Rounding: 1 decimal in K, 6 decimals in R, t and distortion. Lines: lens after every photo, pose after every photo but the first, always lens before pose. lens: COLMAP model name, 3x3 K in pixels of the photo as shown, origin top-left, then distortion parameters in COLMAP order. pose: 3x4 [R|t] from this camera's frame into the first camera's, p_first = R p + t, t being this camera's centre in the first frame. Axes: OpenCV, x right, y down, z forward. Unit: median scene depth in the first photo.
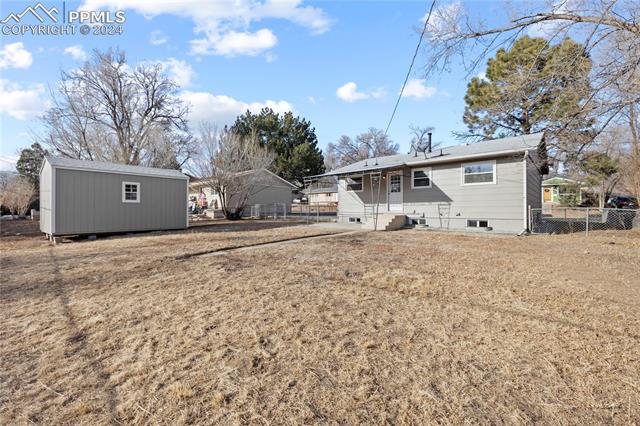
lens RADIAL K [[277.1, 0, 320.0], [0, 277.1, 213.0], [0, 0, 1]] dist [0.001023, 0.000057]
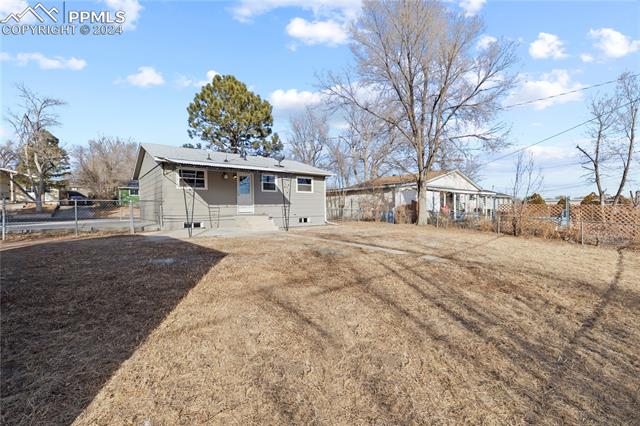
lens RADIAL K [[277.1, 0, 320.0], [0, 277.1, 213.0], [0, 0, 1]] dist [0.001023, 0.000057]
pose [[0.111652, -0.009611, 0.993701, -0.747451], [0.026286, 0.999632, 0.006715, -0.005115], [-0.993400, 0.025370, 0.111863, 0.679731]]
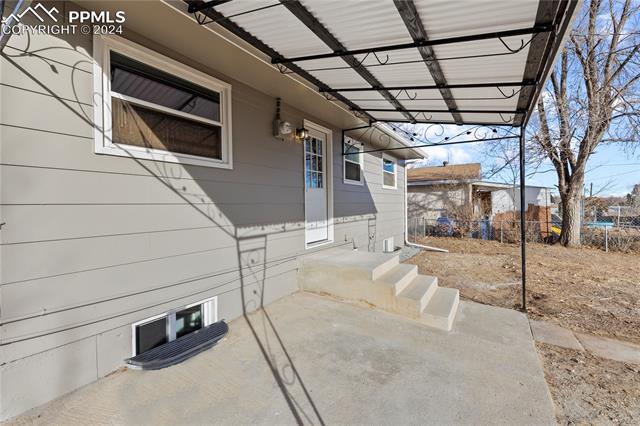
lens RADIAL K [[277.1, 0, 320.0], [0, 277.1, 213.0], [0, 0, 1]] dist [0.001023, 0.000057]
pose [[-0.176586, -0.019681, 0.984089, -0.074642], [0.028700, 0.999272, 0.025134, -0.056337], [-0.983867, 0.032681, -0.175892, 1.150611]]
